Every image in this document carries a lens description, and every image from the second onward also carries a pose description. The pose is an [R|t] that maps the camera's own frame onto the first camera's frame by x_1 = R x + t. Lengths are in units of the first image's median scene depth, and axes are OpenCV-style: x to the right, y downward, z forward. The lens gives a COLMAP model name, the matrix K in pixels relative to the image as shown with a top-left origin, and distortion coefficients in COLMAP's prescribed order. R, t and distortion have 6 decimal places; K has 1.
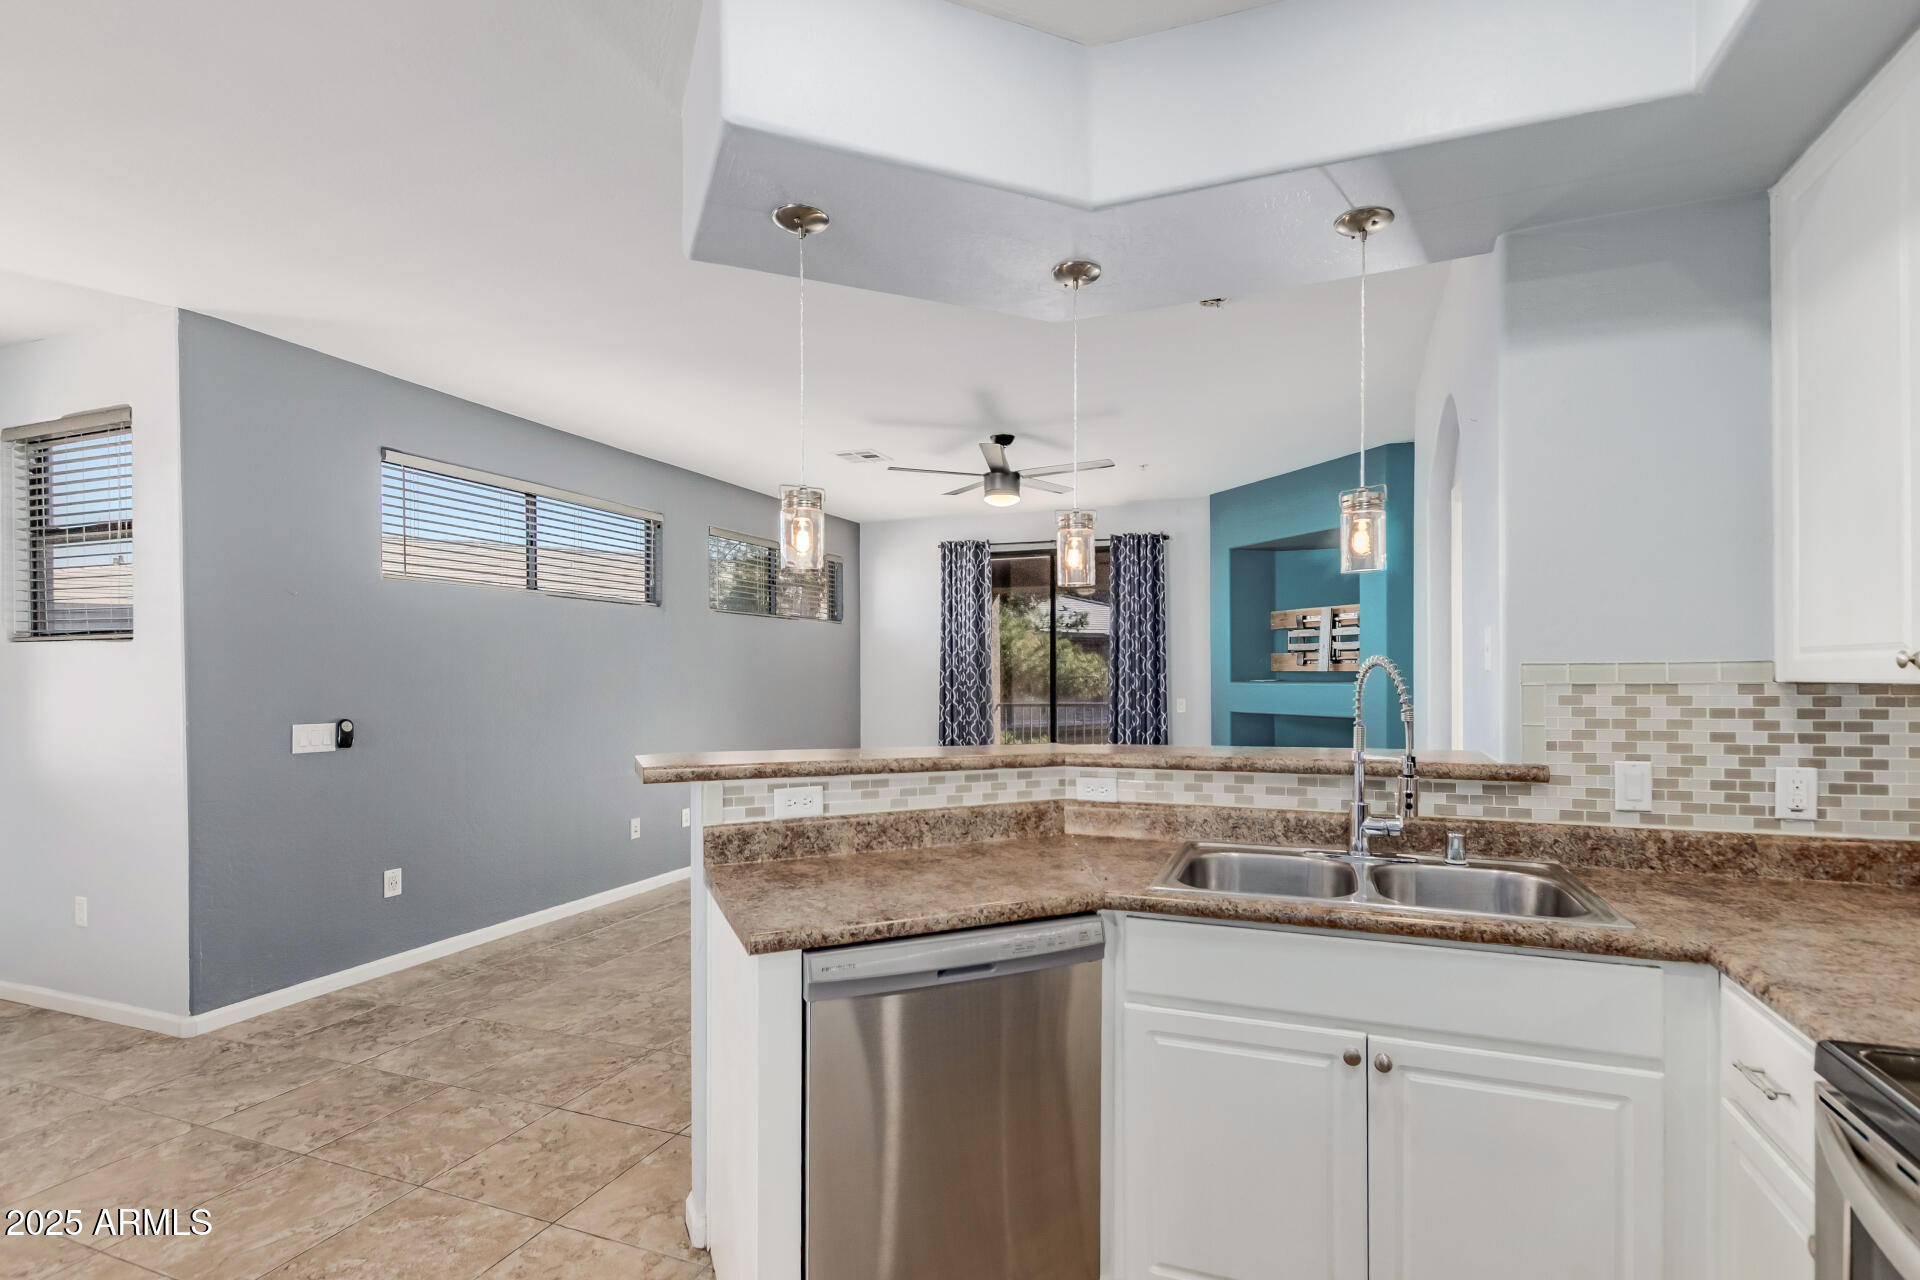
lens RADIAL K [[889.3, 0, 989.6], [0, 889.3, 682.8], [0, 0, 1]] dist [-0.002899, -0.001022]
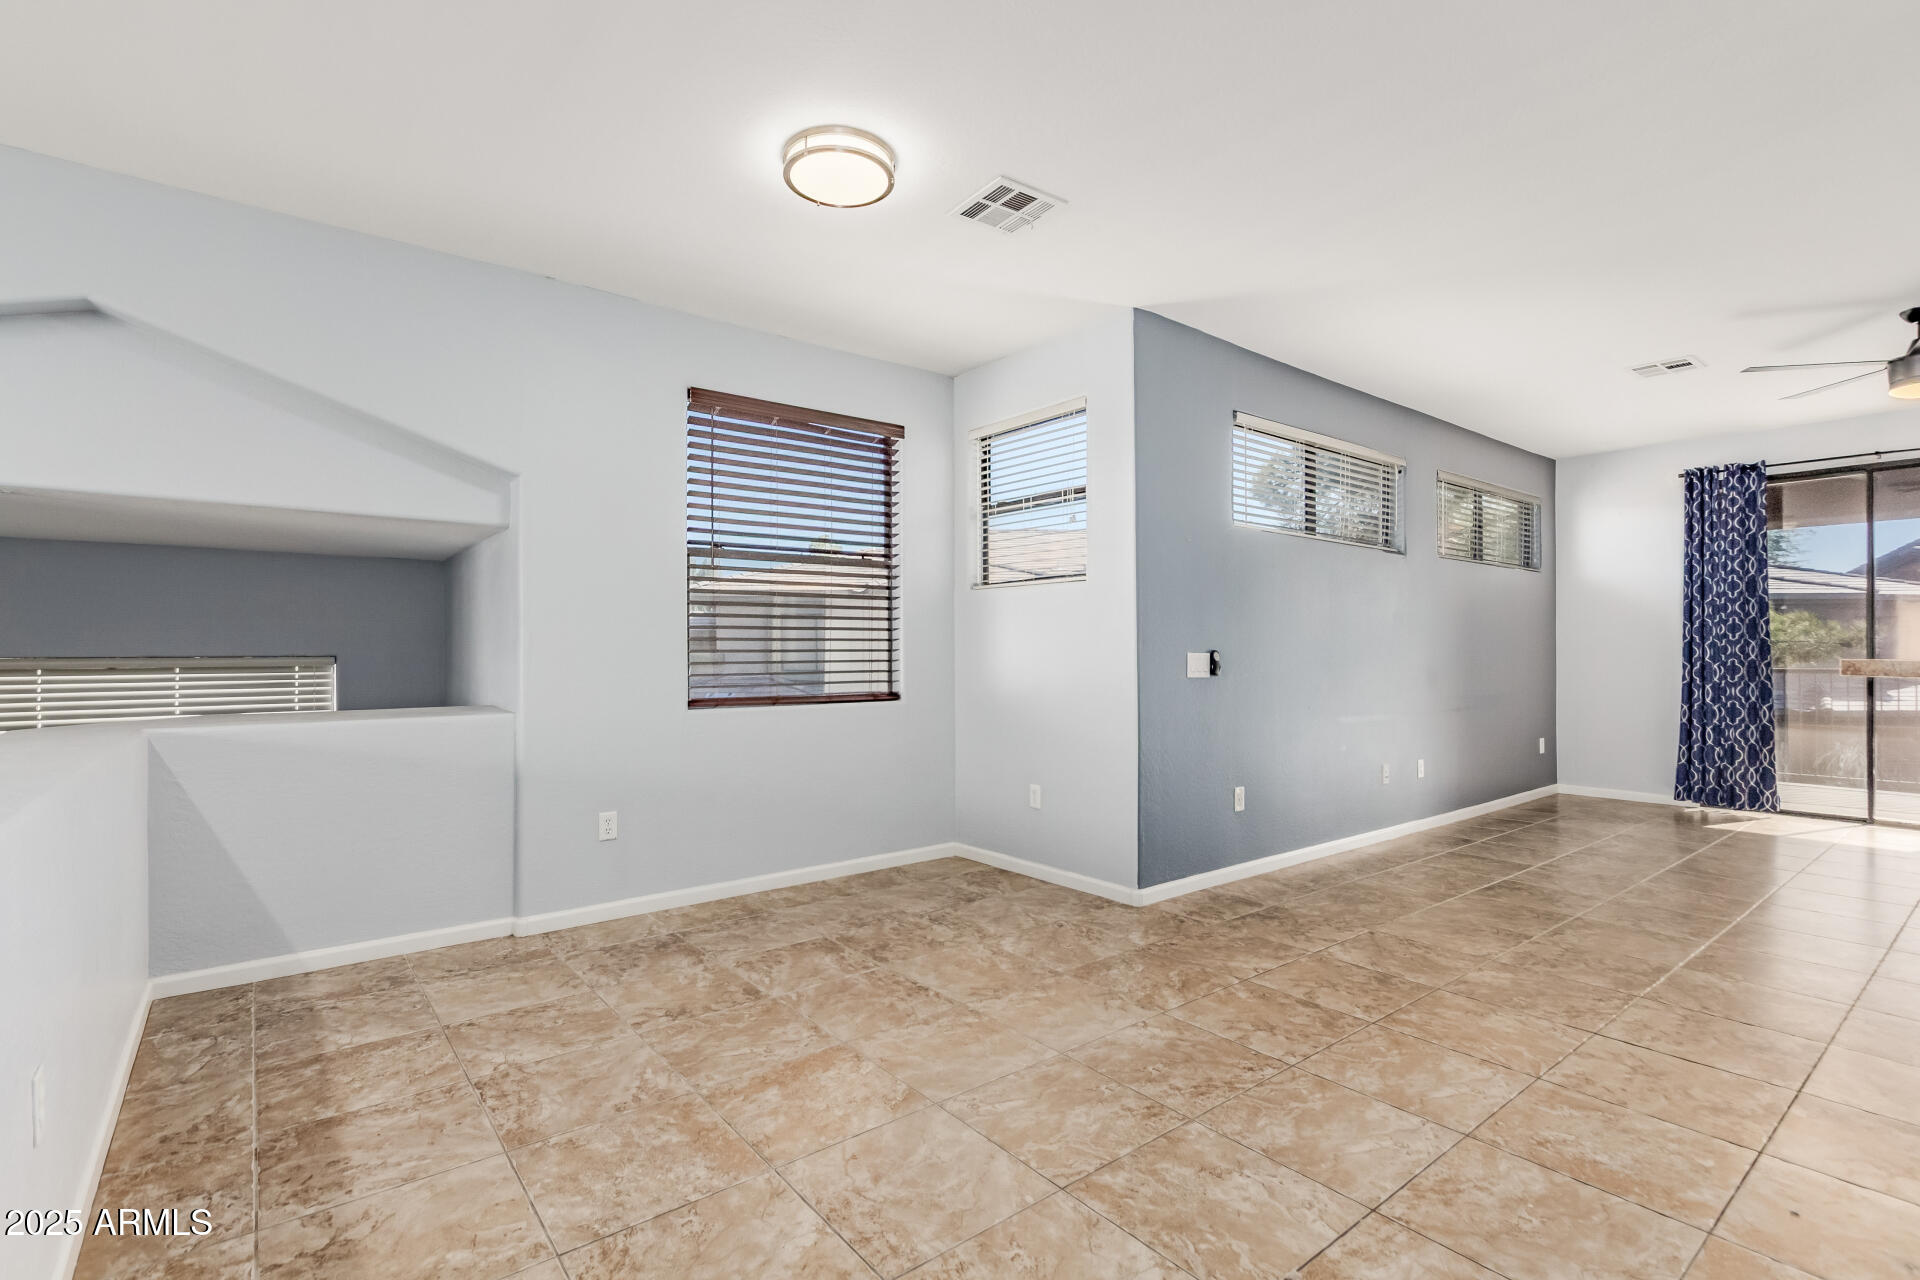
lens RADIAL K [[877.0, 0, 964.8], [0, 877.0, 648.7], [0, 0, 1]] dist [0.003349, -0.000817]
pose [[0.856894, 0.001415, -0.515491, -0.459422], [-0.009141, 0.999881, -0.012451, 0.061804], [0.515411, 0.015381, 0.856805, -0.142284]]
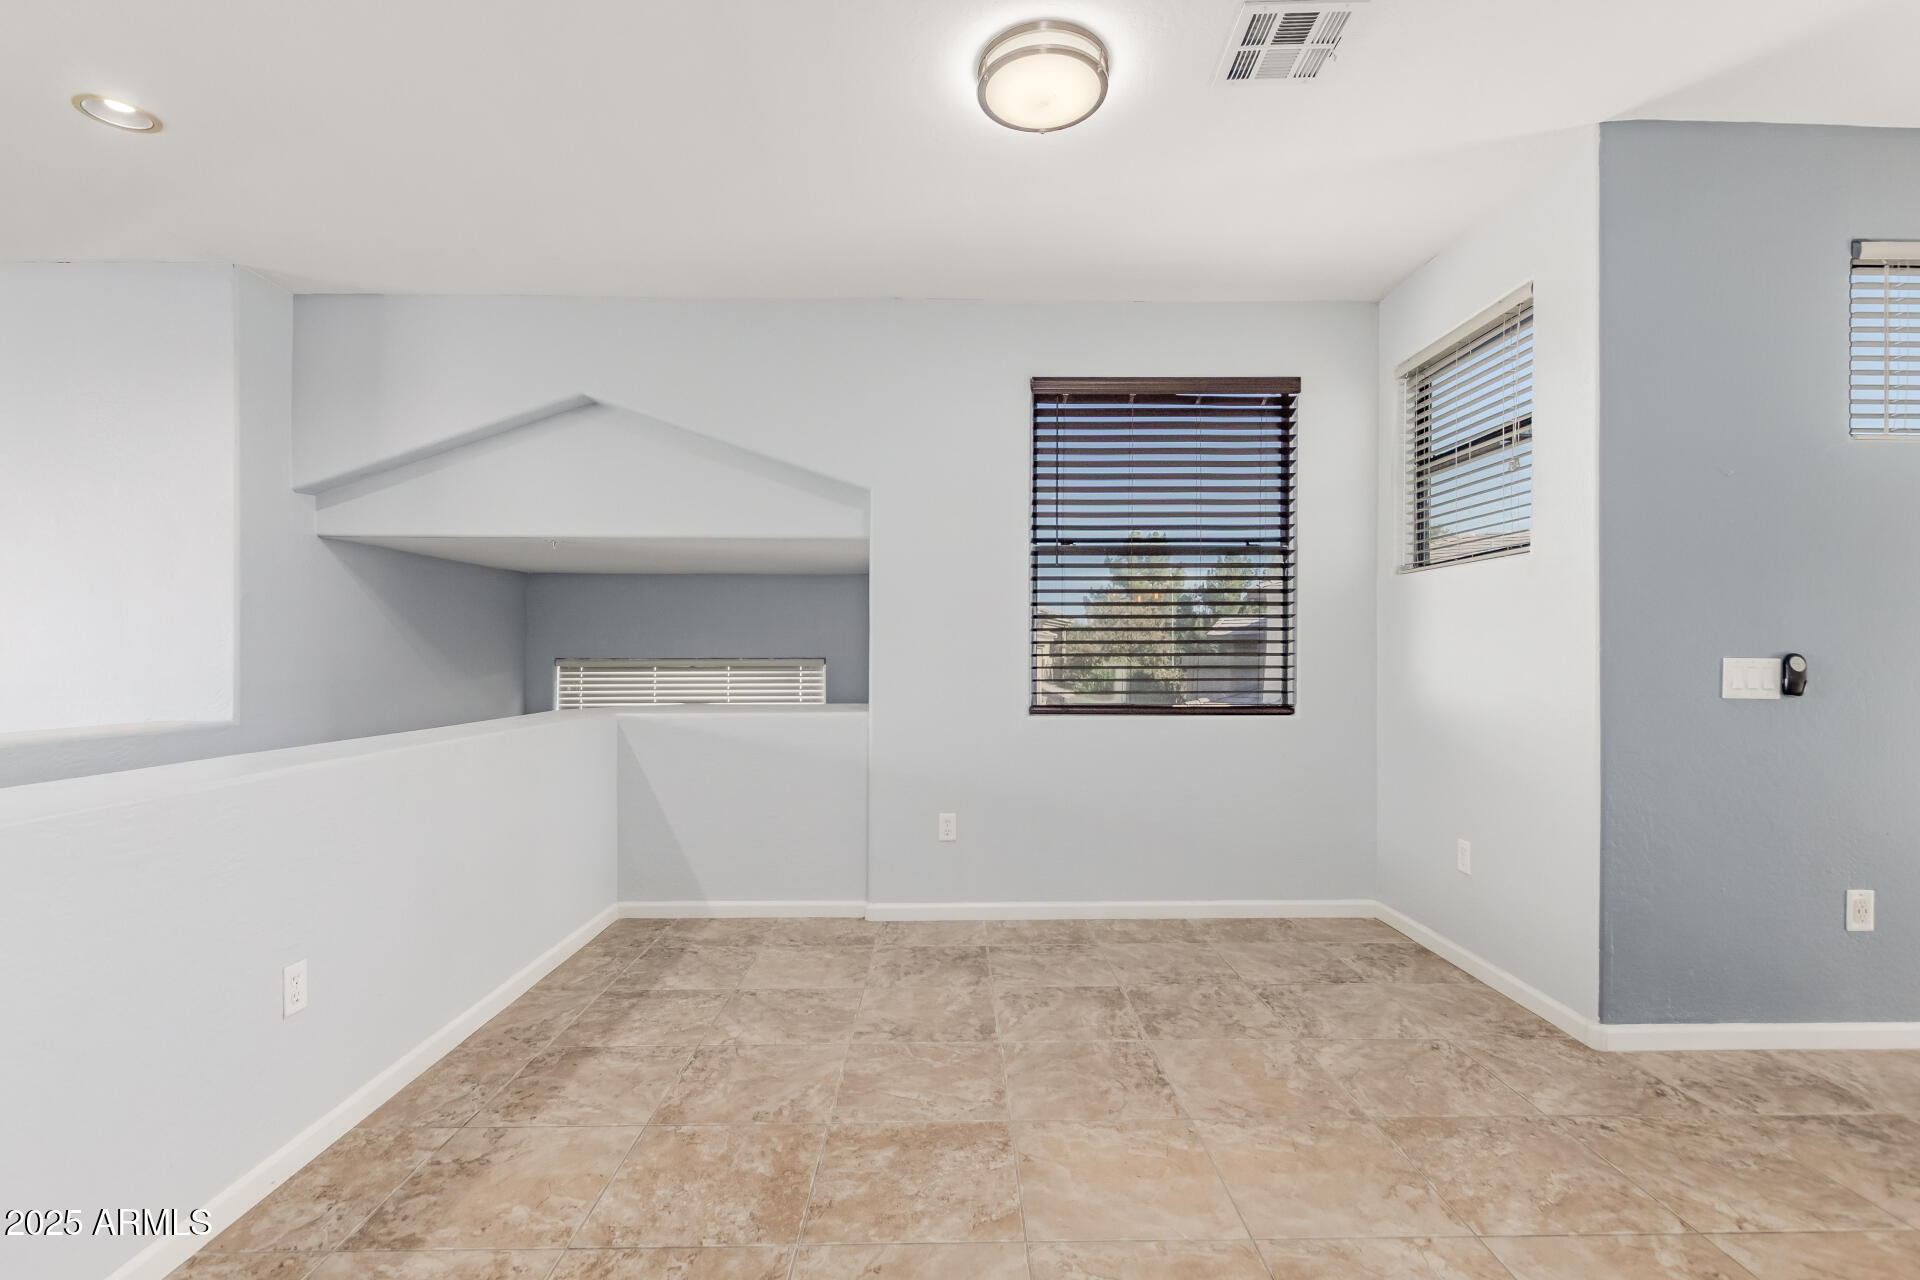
lens RADIAL K [[881.9, 0, 975.6], [0, 881.9, 659.3], [0, 0, 1]] dist [0.011446, -0.006895]
pose [[0.368721, 0.009232, -0.929494, -0.357867], [-0.014174, 0.999890, 0.004308, 0.055784], [0.929432, 0.011587, 0.368812, 0.183503]]
